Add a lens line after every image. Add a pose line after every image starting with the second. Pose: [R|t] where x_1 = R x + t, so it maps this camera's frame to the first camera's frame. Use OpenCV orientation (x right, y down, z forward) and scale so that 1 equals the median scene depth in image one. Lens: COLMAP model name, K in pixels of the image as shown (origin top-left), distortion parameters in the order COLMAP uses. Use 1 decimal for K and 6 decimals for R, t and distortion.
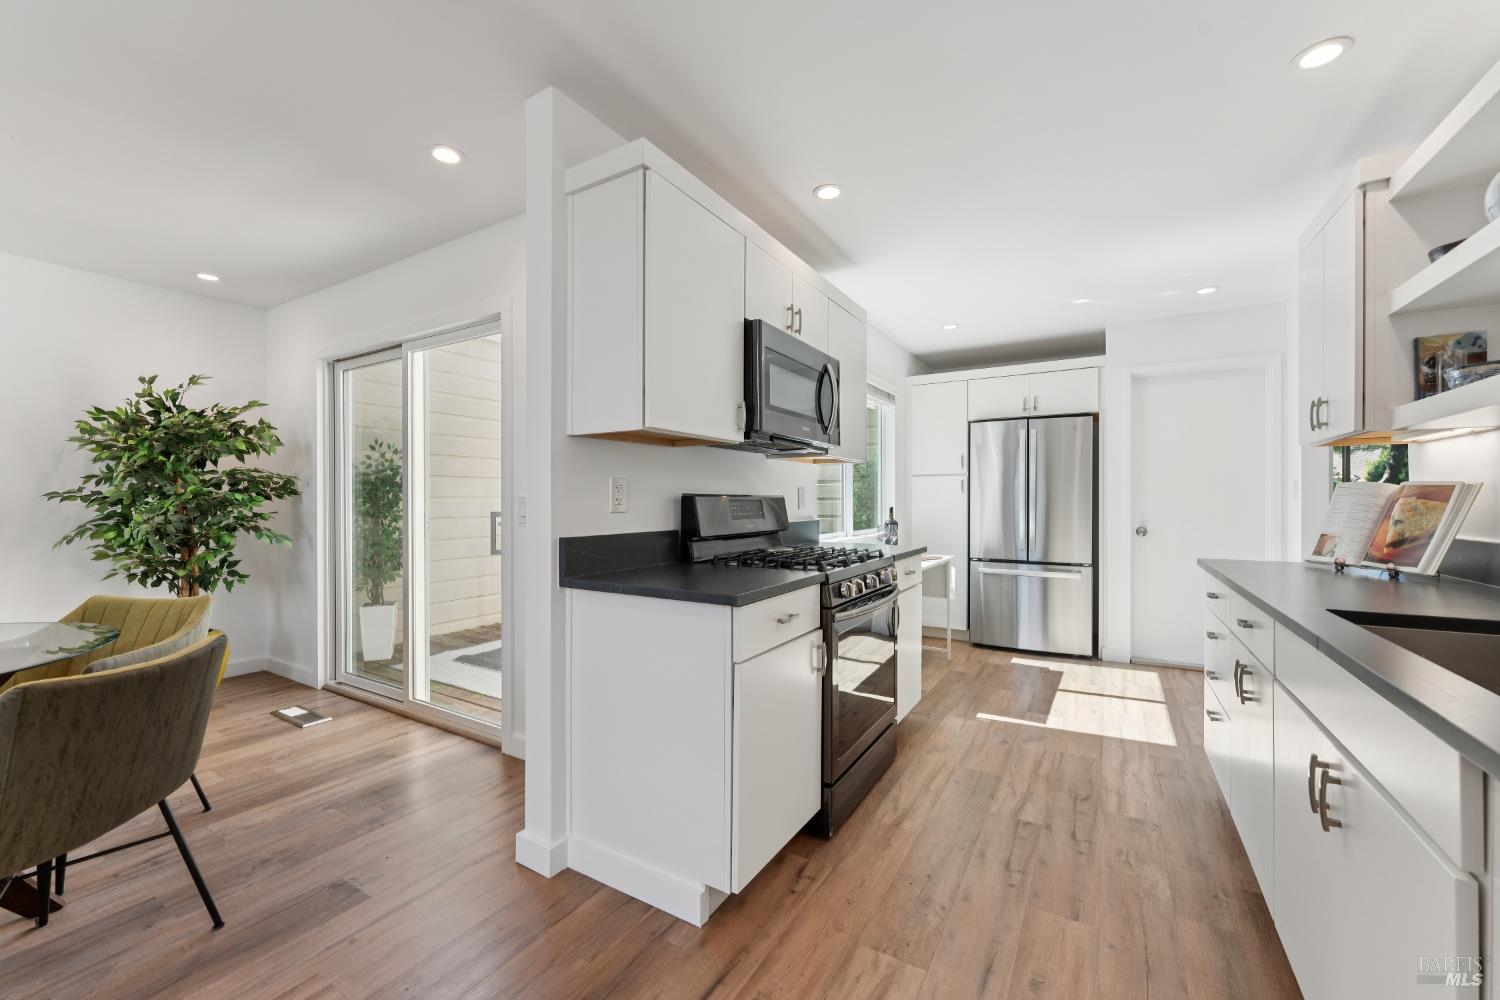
lens RADIAL K [[592.8, 0, 750.0], [0, 592.8, 500.0], [0, 0, 1]] dist [-0.001337, -0.000290]
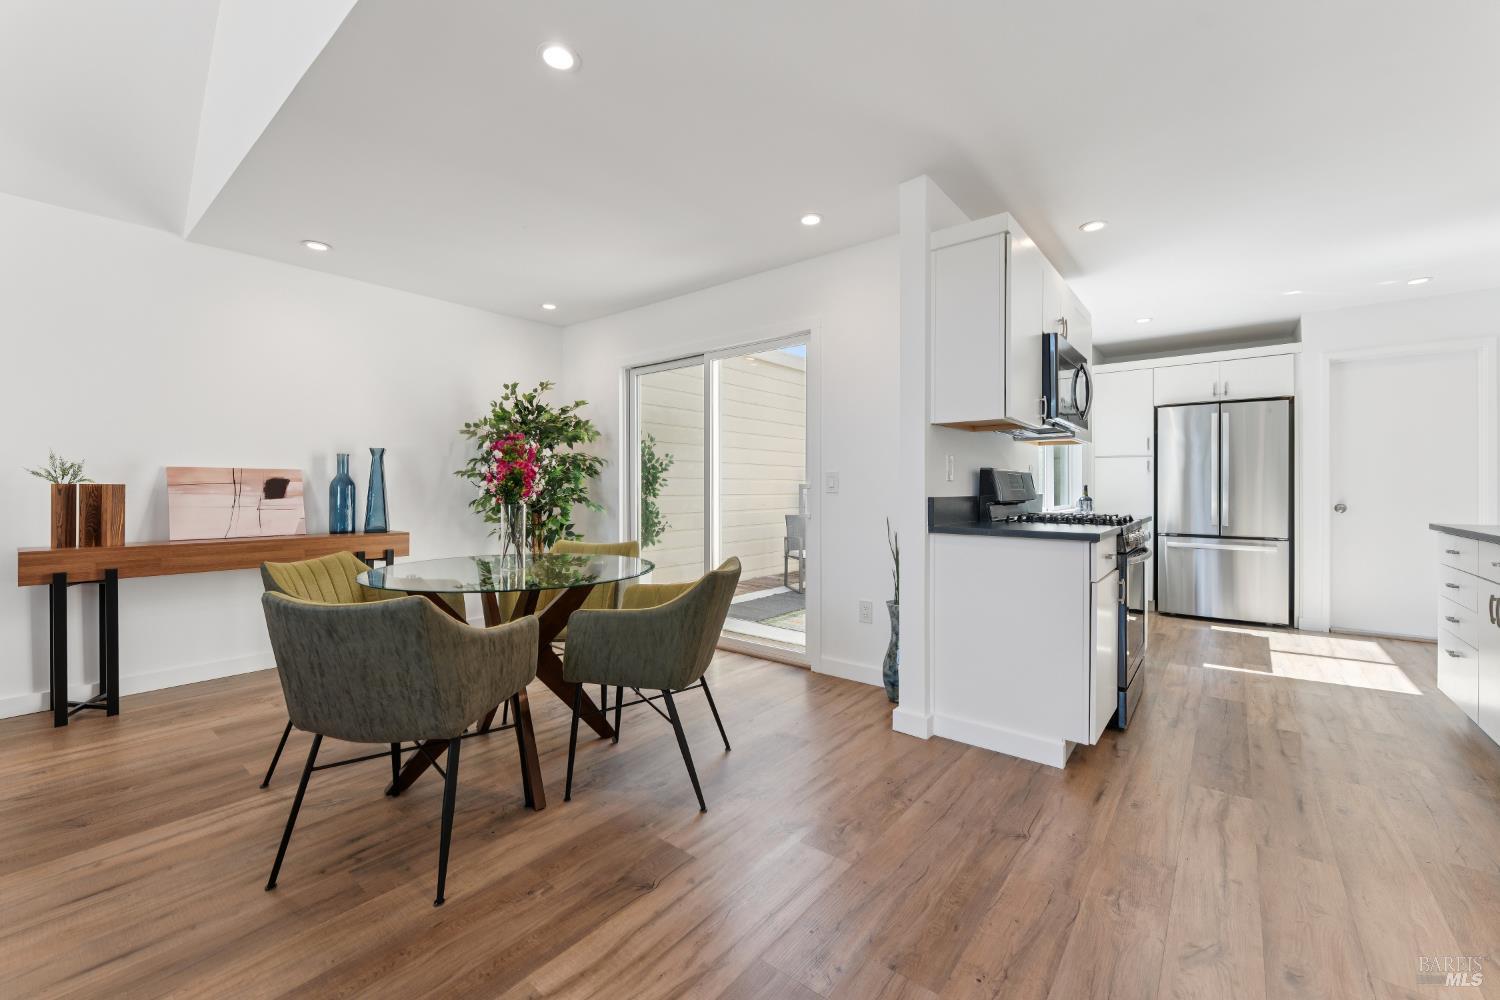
lens RADIAL K [[598.2, 0, 752.7], [0, 598.2, 487.0], [0, 0, 1]] dist [-0.000595, -0.000041]
pose [[0.991314, 0.000066, -0.131515, -0.307842], [-0.000436, 0.999996, -0.002782, 0.024564], [0.131514, 0.002816, 0.991310, -0.252573]]
